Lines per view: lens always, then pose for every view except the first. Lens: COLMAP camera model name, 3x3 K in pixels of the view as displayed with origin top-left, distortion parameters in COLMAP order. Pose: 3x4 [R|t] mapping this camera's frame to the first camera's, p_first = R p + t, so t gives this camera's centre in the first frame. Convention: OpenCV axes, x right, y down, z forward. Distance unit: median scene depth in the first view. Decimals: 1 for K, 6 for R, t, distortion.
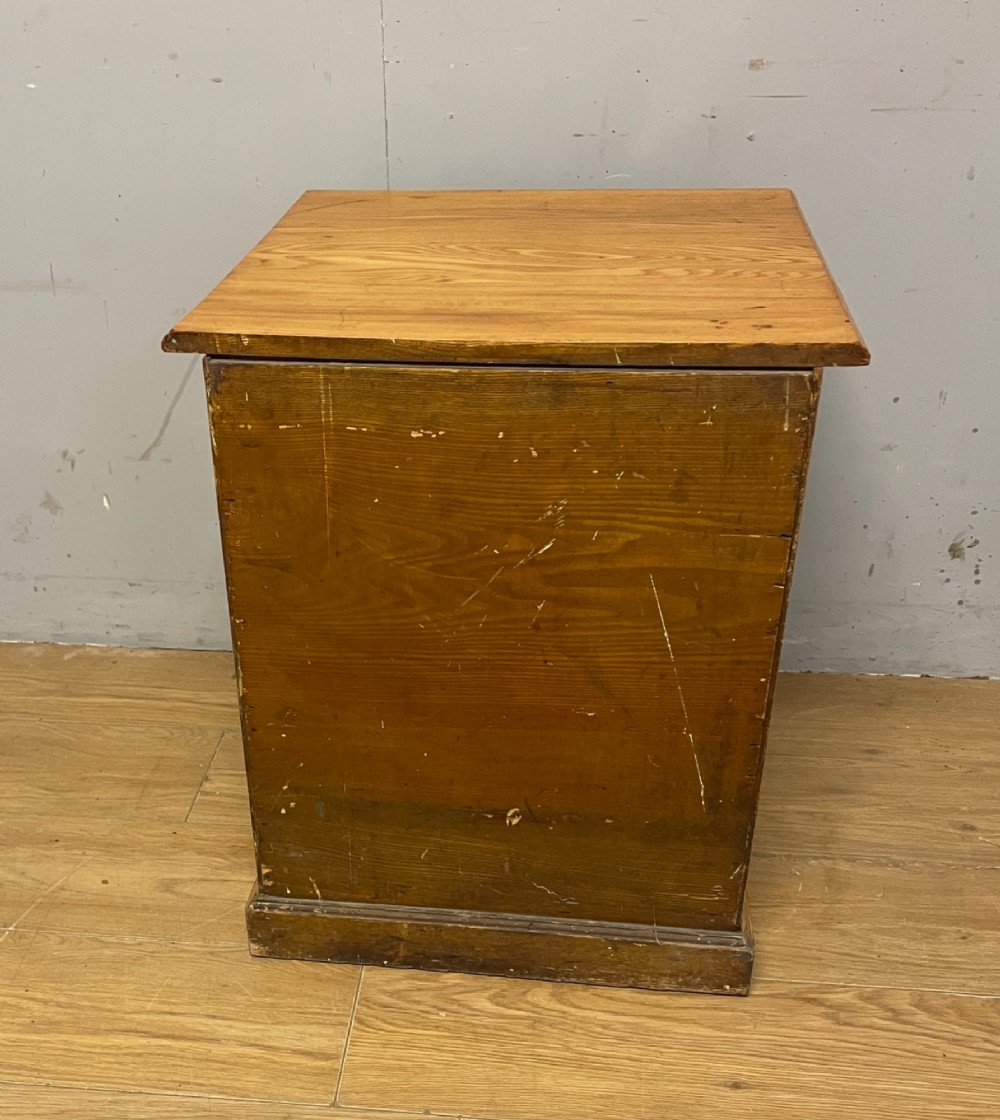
lens RADIAL K [[1334.1, 0, 402.6], [0, 1334.1, 698.7], [0, 0, 1]] dist [0.048921, 0.000000]
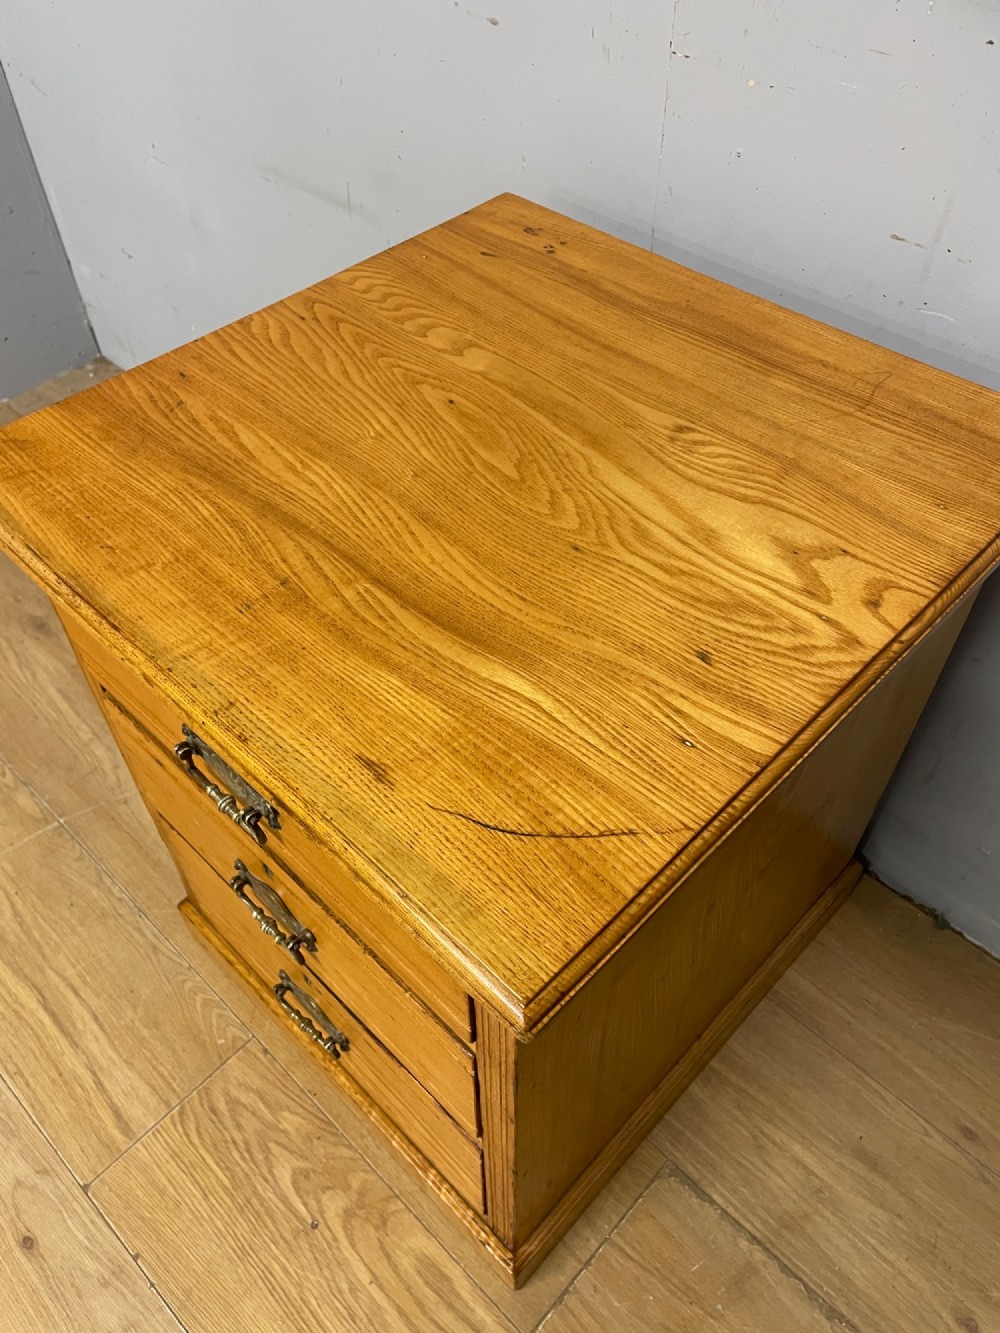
lens RADIAL K [[1018.7, 0, 488.8], [0, 1018.7, 676.8], [0, 0, 1]] dist [0.073764, -0.098872]
pose [[0.798608, 0.461713, -0.386065, 0.278607], [-0.323370, 0.870182, 0.371774, -0.377874], [0.507599, -0.172060, 0.844238, 0.471969]]
